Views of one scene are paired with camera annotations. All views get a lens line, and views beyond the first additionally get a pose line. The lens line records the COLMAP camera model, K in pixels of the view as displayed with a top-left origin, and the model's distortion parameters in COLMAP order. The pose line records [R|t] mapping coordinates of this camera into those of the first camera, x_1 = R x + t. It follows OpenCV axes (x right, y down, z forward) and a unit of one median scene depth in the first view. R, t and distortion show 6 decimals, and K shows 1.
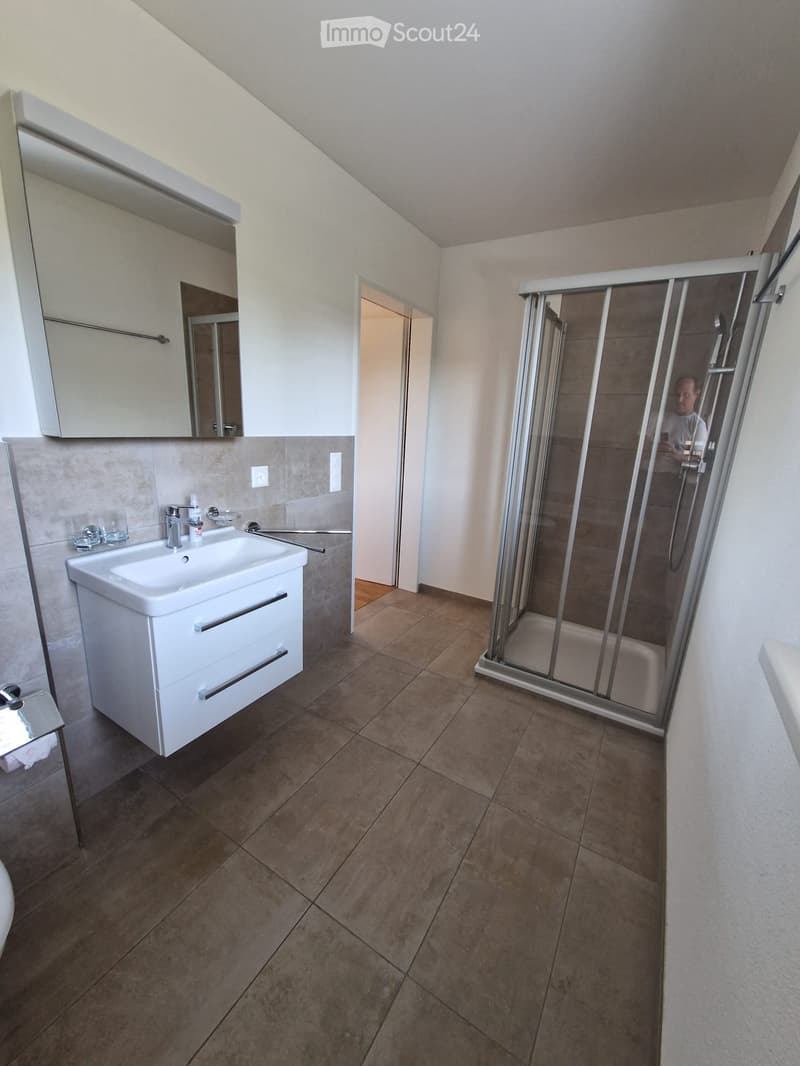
lens RADIAL K [[432.7, 0, 403.6], [0, 432.7, 534.9], [0, 0, 1]] dist [0.001615, -0.000779]
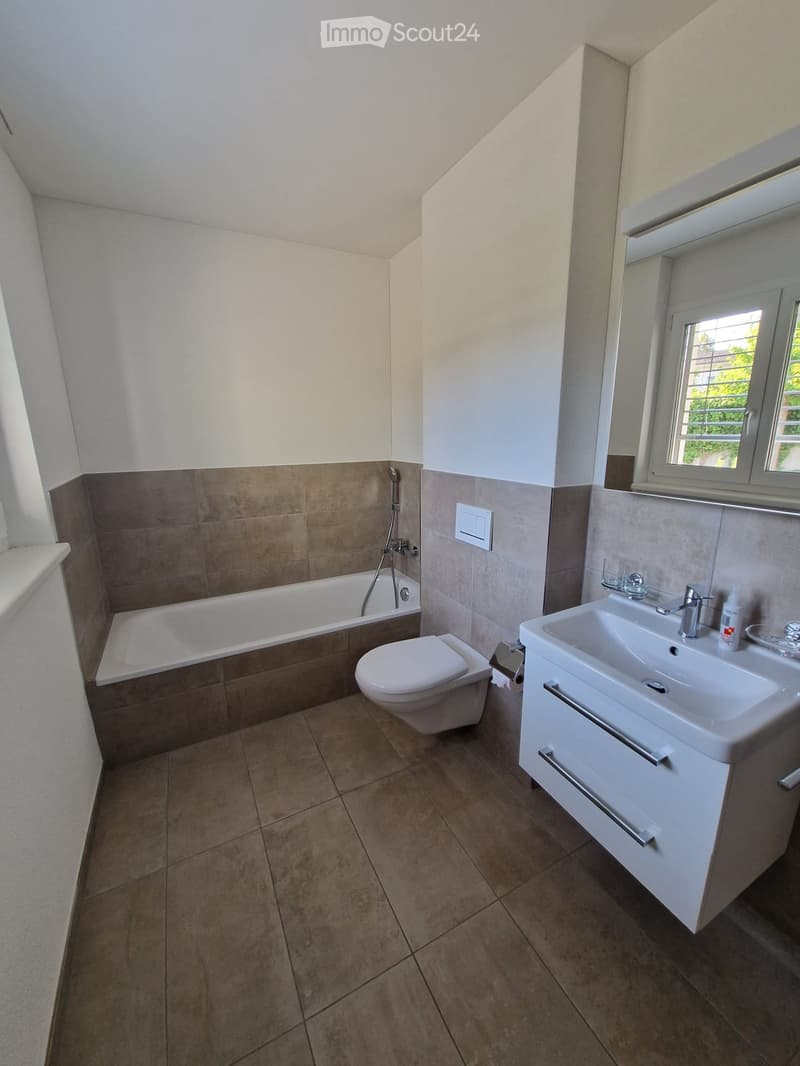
lens RADIAL K [[432.7, 0, 403.6], [0, 432.7, 534.9], [0, 0, 1]] dist [0.001615, -0.000779]
pose [[-0.516415, 0.155756, -0.842054, 0.449697], [-0.240557, 0.917339, 0.317210, -0.312542], [0.821856, 0.366374, -0.436259, 0.986067]]
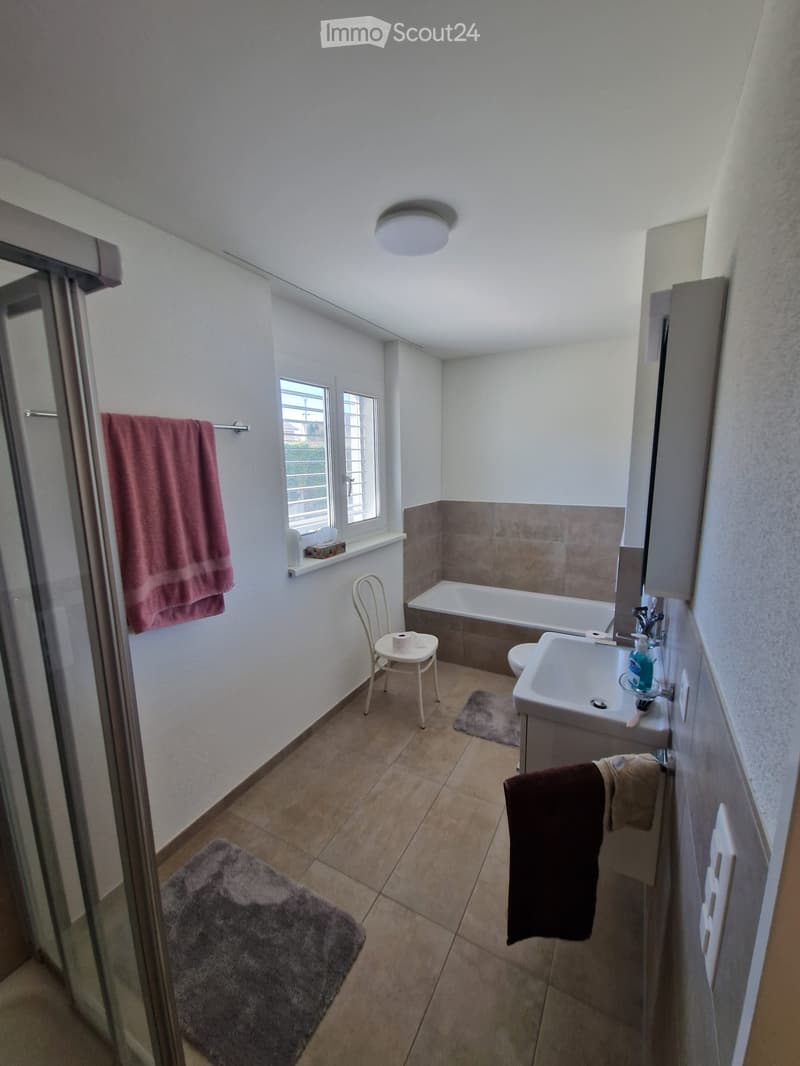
lens RADIAL K [[432.7, 0, 403.6], [0, 432.7, 534.9], [0, 0, 1]] dist [0.001615, -0.000779]
pose [[-0.998307, -0.029515, -0.050124, 0.069249], [-0.048071, 0.903814, 0.425218, -0.757531], [0.032753, 0.426907, -0.903702, 1.995663]]
